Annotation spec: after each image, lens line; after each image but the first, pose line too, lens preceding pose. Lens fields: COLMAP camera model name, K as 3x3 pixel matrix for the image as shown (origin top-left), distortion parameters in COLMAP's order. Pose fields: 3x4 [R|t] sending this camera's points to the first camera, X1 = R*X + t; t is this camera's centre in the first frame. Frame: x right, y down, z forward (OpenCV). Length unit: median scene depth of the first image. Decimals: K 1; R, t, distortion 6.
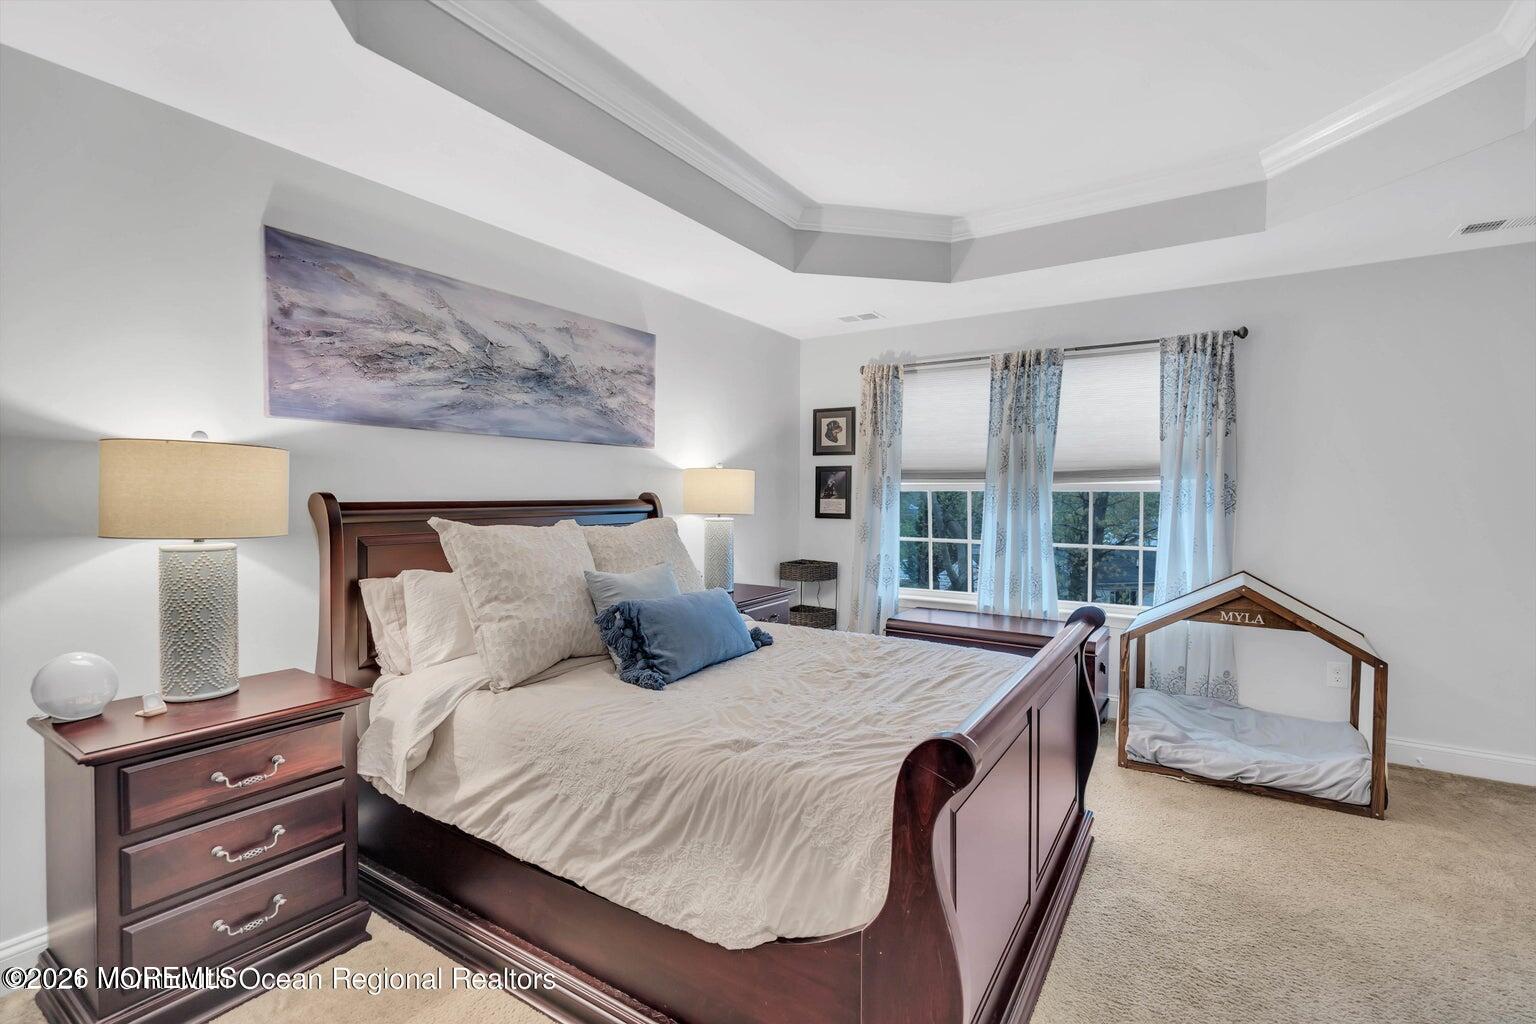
lens RADIAL K [[696.8, 0, 770.6], [0, 696.8, 509.3], [0, 0, 1]] dist [-0.001898, 0.002074]
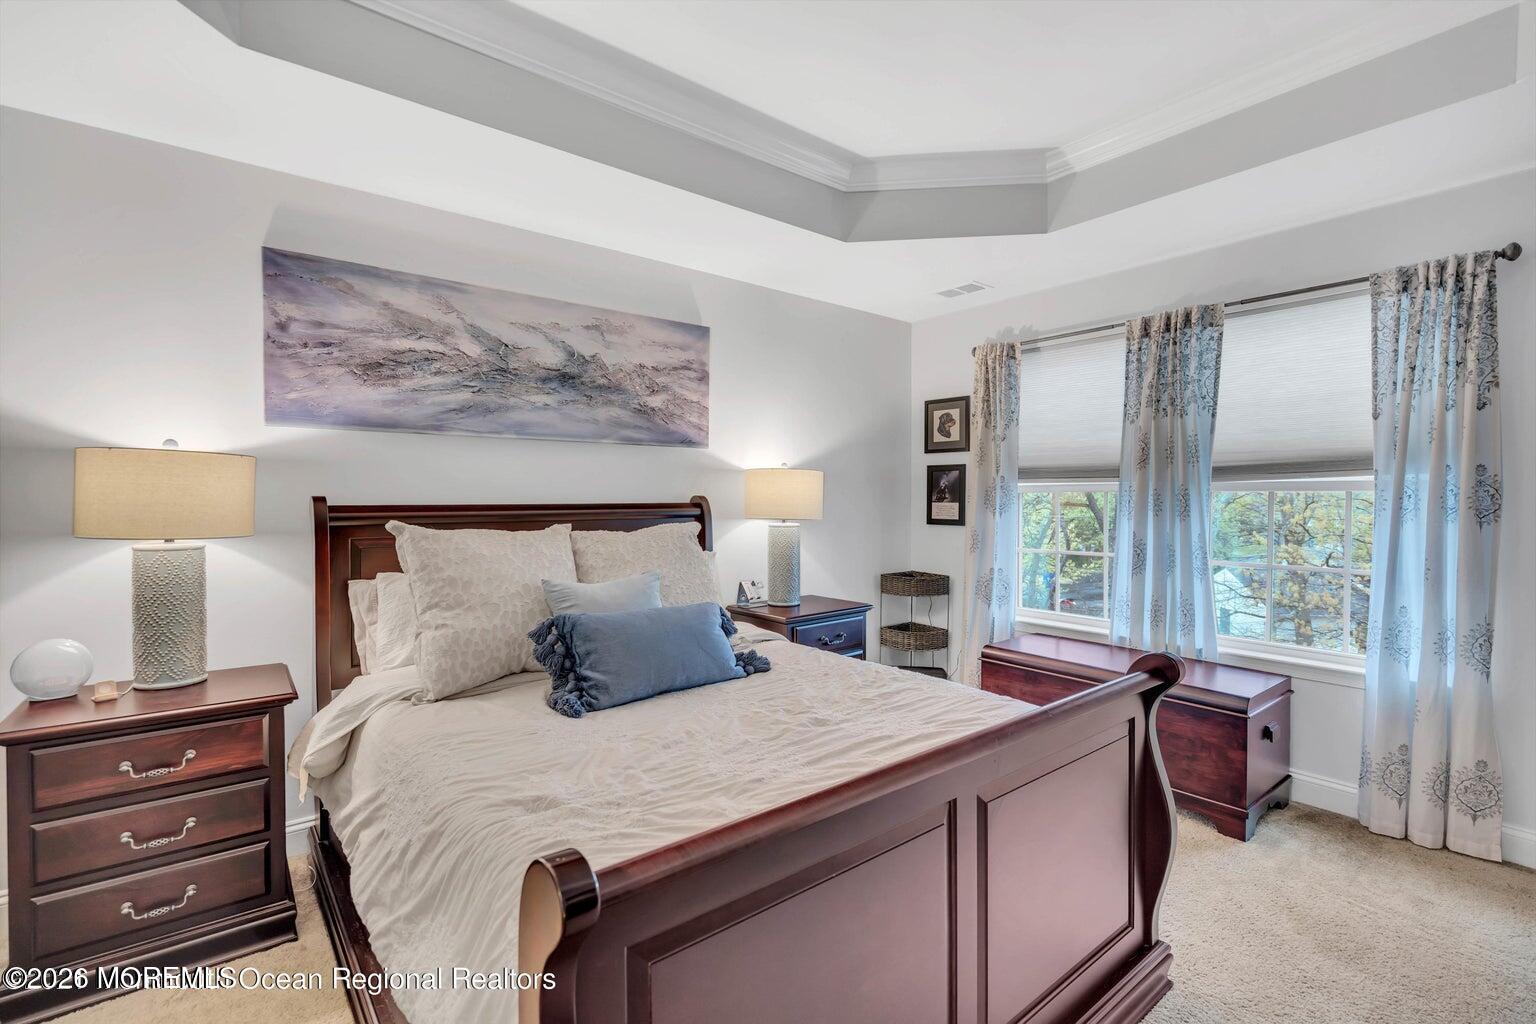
lens RADIAL K [[696.8, 0, 765.4], [0, 696.8, 510.3], [0, 0, 1]] dist [-0.001898, 0.002074]
pose [[0.948572, 0.002490, -0.316551, 0.275986], [-0.004097, 0.999982, -0.004411, -0.000720], [0.316535, 0.005481, 0.948565, 0.185792]]
